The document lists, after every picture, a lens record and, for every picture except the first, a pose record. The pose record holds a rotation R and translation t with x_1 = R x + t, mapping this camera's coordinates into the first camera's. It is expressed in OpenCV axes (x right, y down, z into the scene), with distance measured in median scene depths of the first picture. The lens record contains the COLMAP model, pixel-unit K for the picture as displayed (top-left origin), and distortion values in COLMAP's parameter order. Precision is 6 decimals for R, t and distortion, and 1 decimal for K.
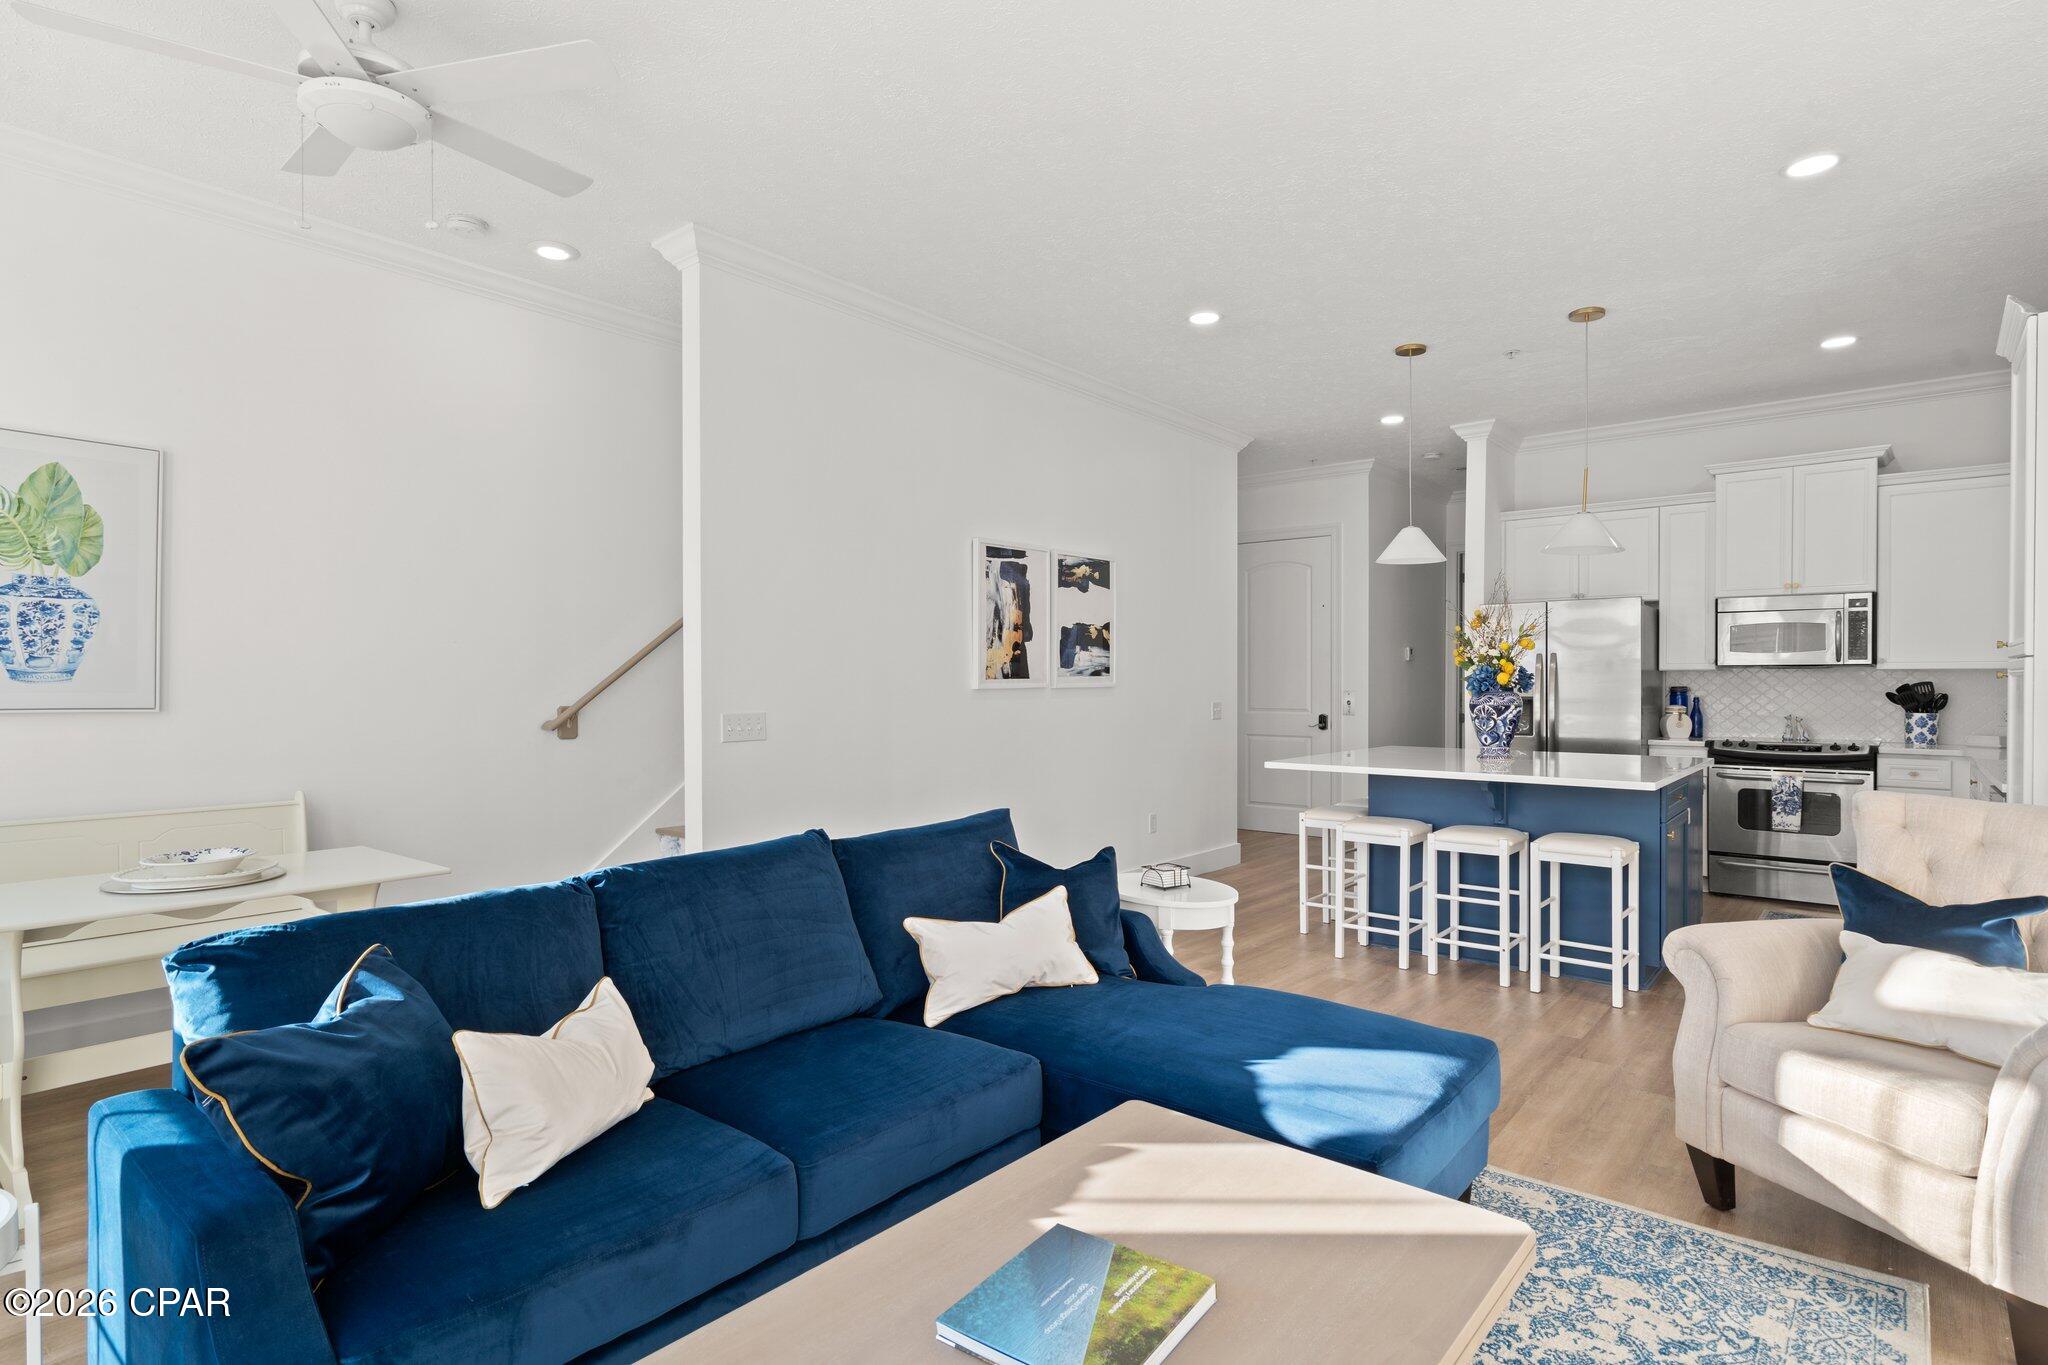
lens RADIAL K [[1055.2, 0, 1034.3], [0, 1055.2, 690.1], [0, 0, 1]] dist [0.011913, -0.000258]
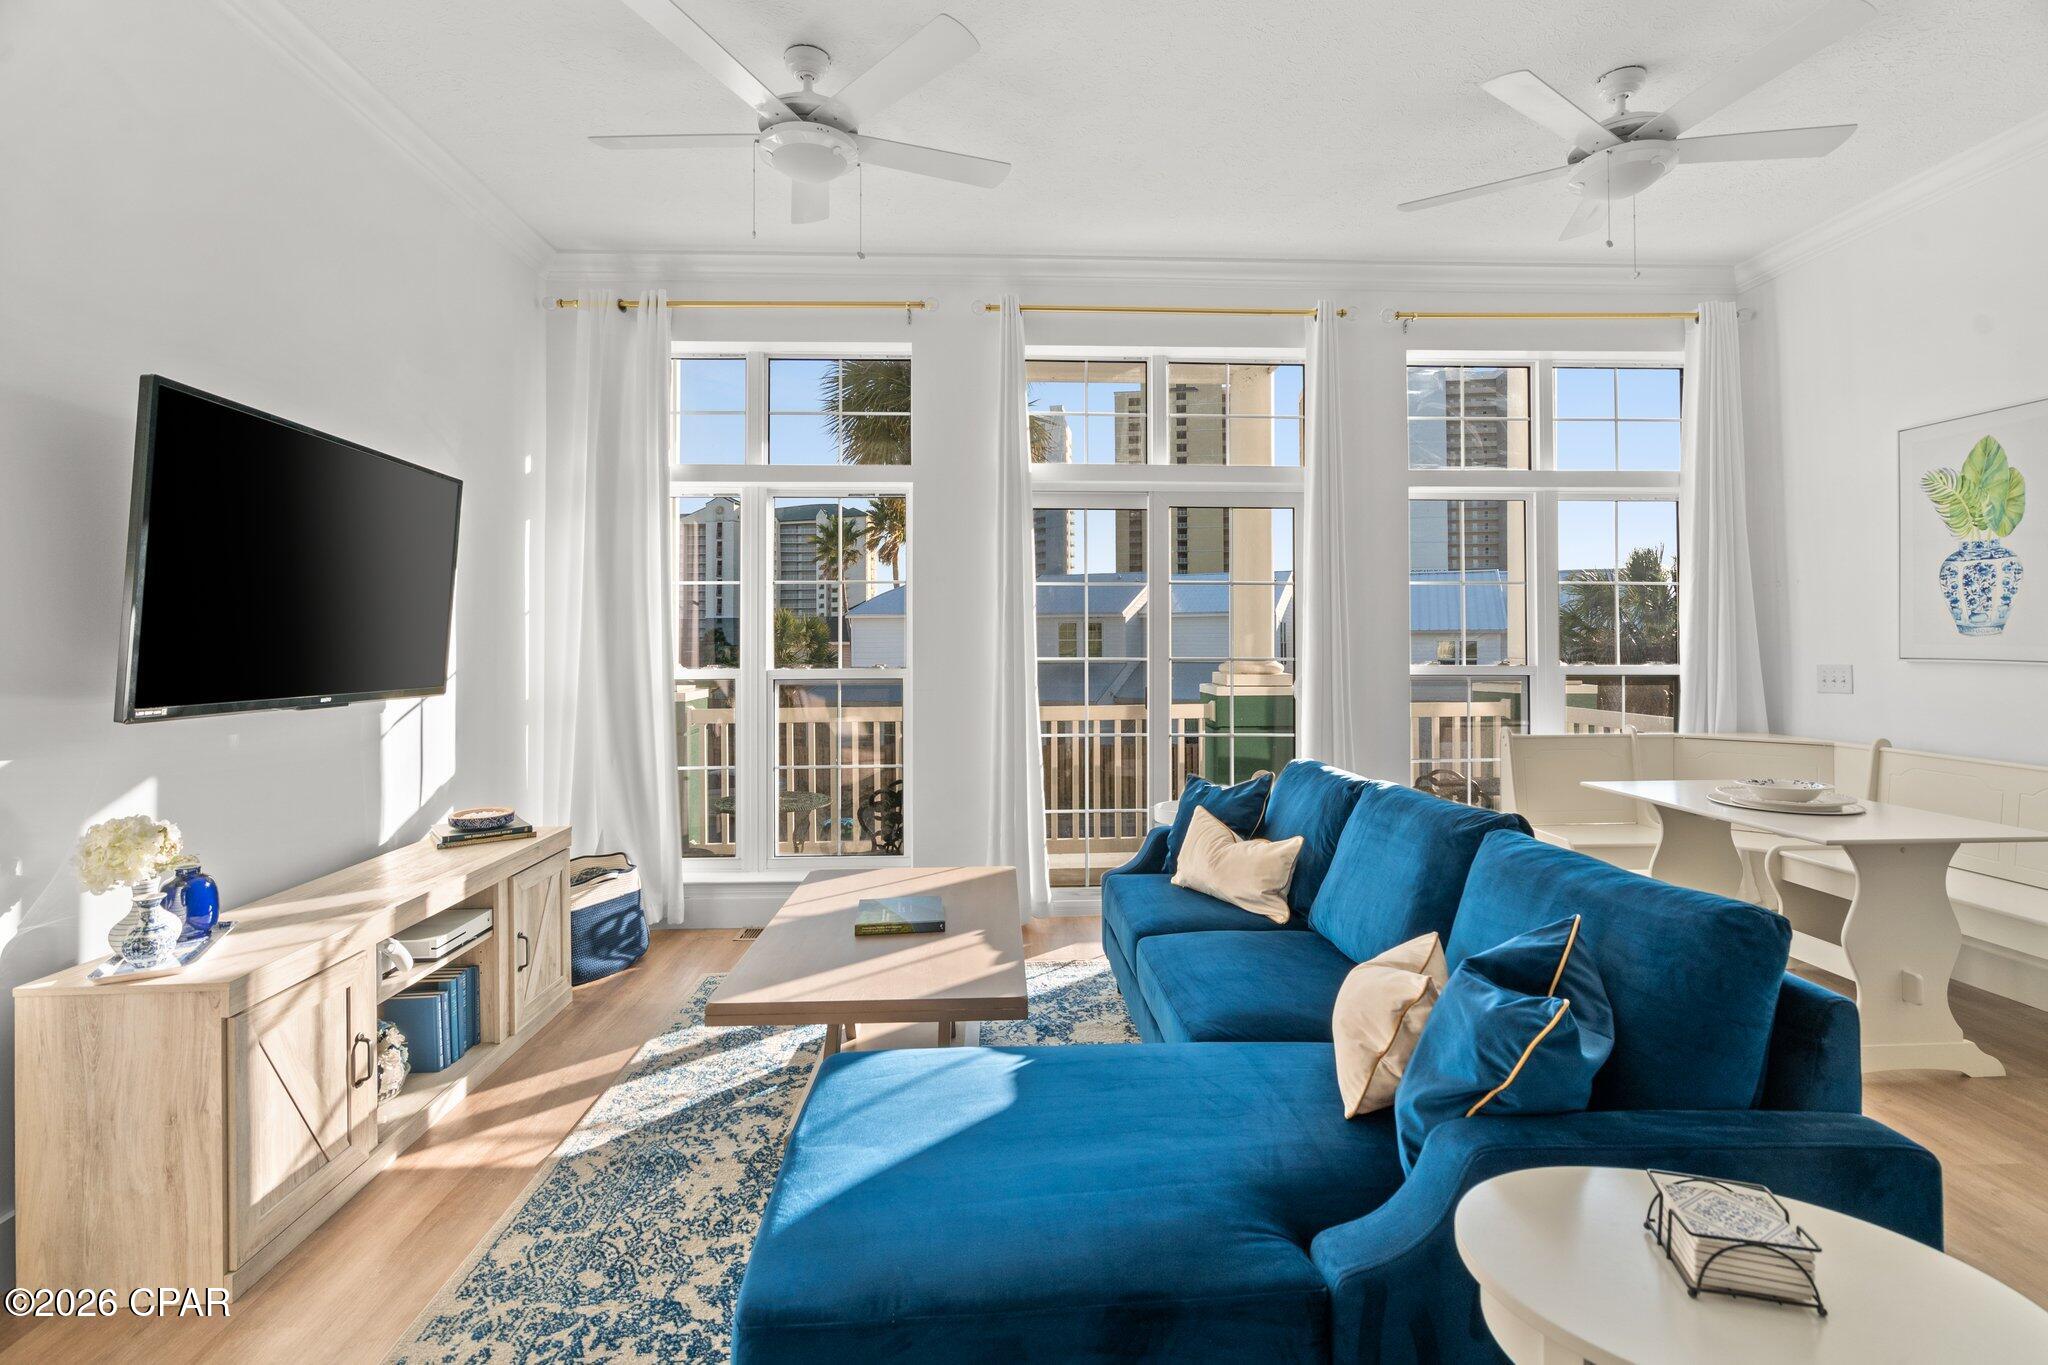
lens RADIAL K [[927.9, 0, 1027.7], [0, 927.9, 634.5], [0, 0, 1]] dist [-0.008146, 0.004884]
pose [[-0.734891, 0.000135, -0.678185, 0.270440], [0.001486, 0.999998, -0.001411, -0.005181], [0.678183, -0.002045, -0.734890, 0.609583]]
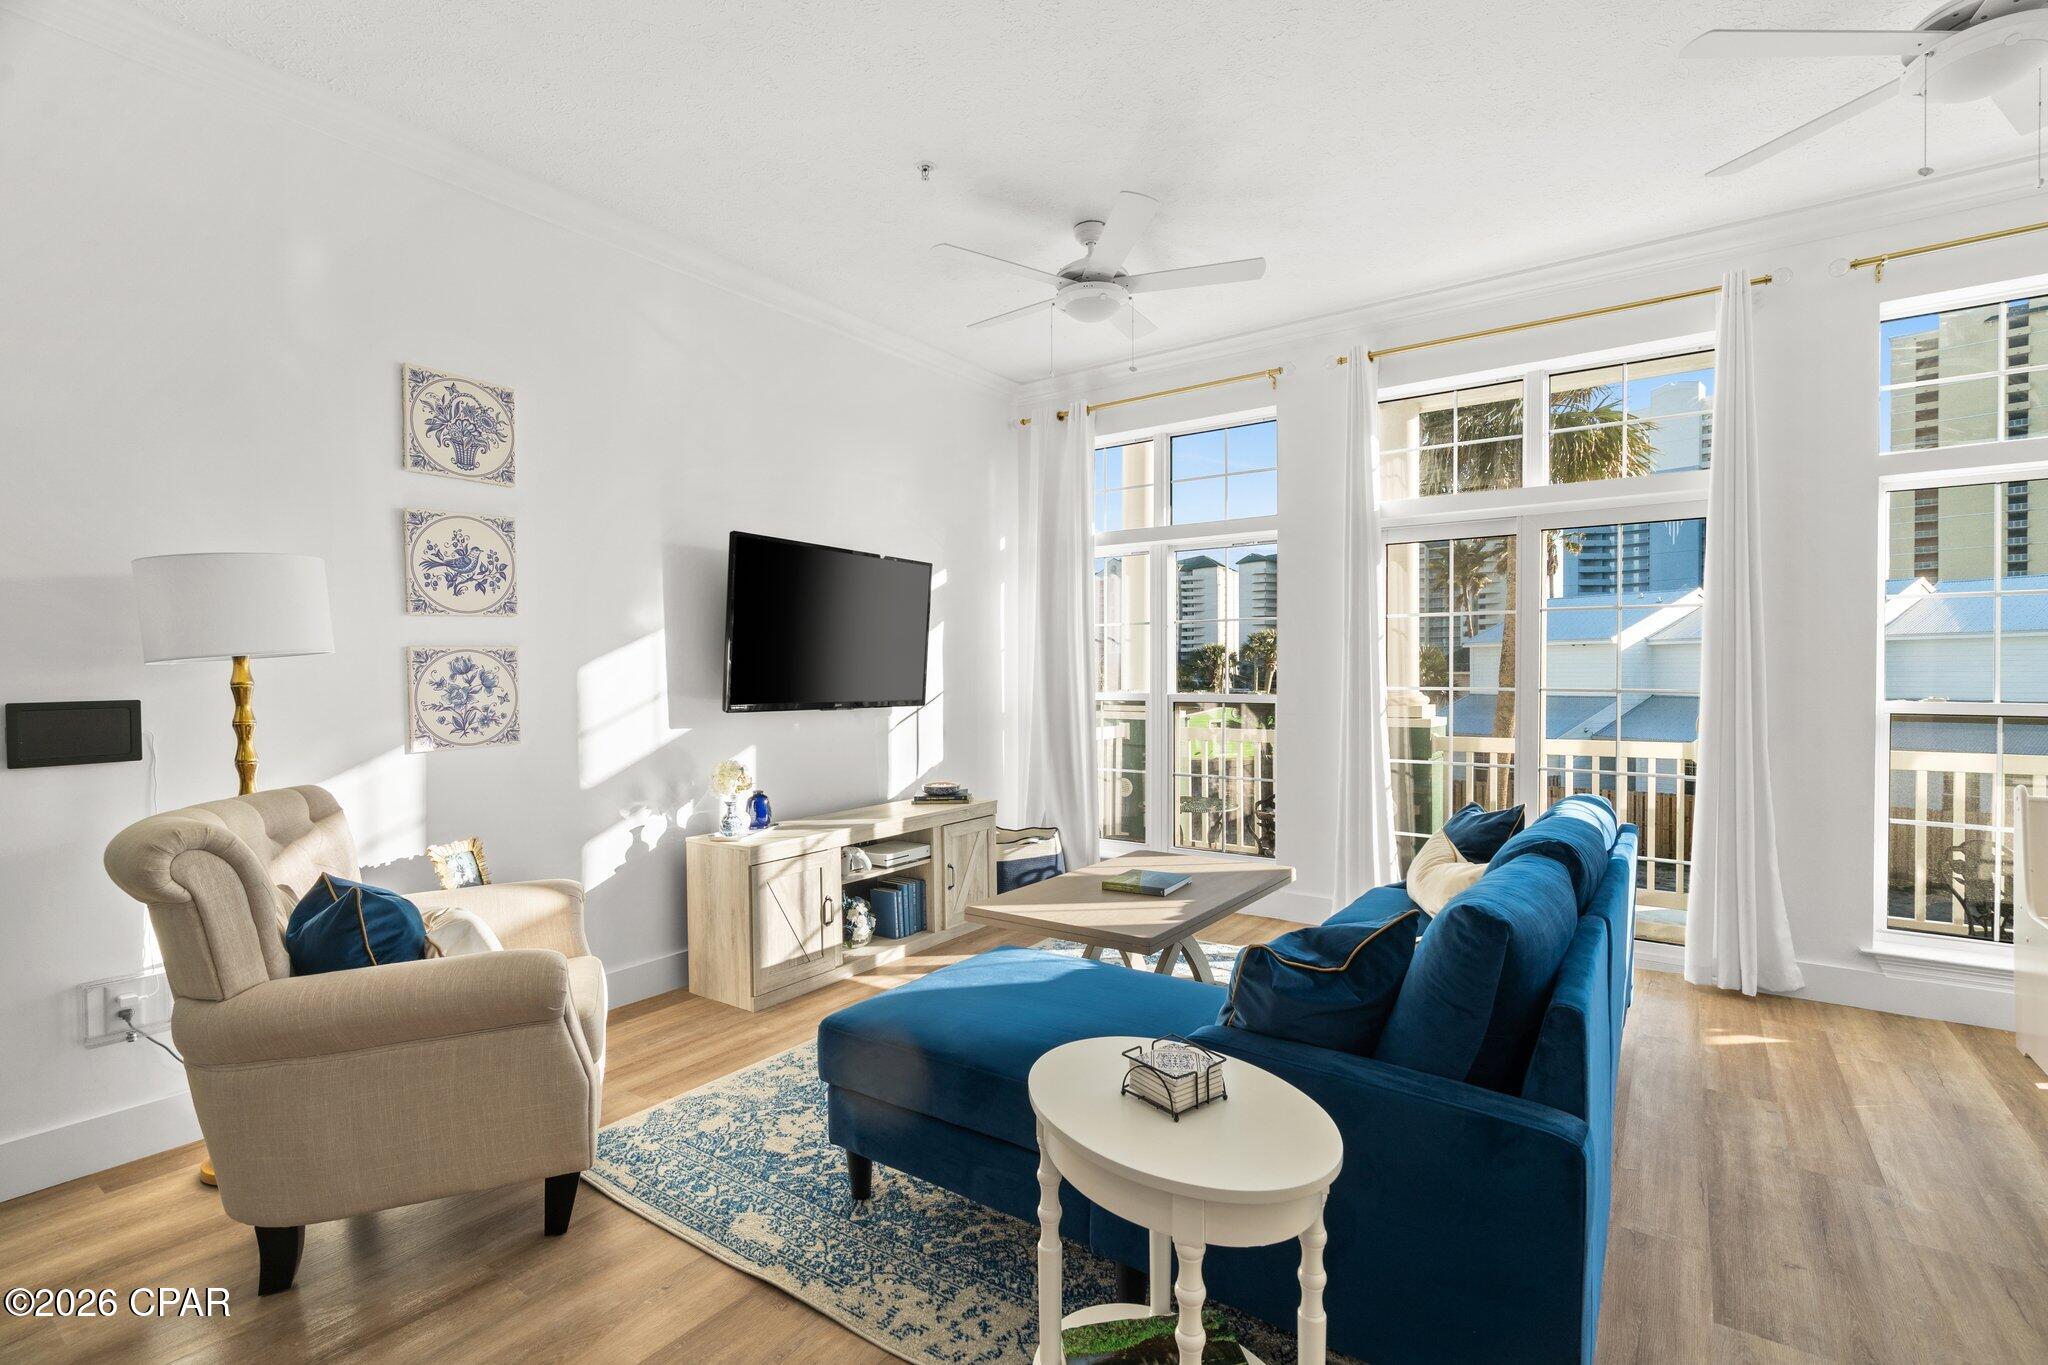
lens RADIAL K [[927.9, 0, 1054.6], [0, 927.9, 686.5], [0, 0, 1]] dist [-0.008146, 0.004884]
pose [[-0.995059, 0.006318, -0.099088, 0.124962], [0.004394, 0.999798, 0.019623, -0.003965], [0.099192, 0.019090, -0.994885, 0.806546]]
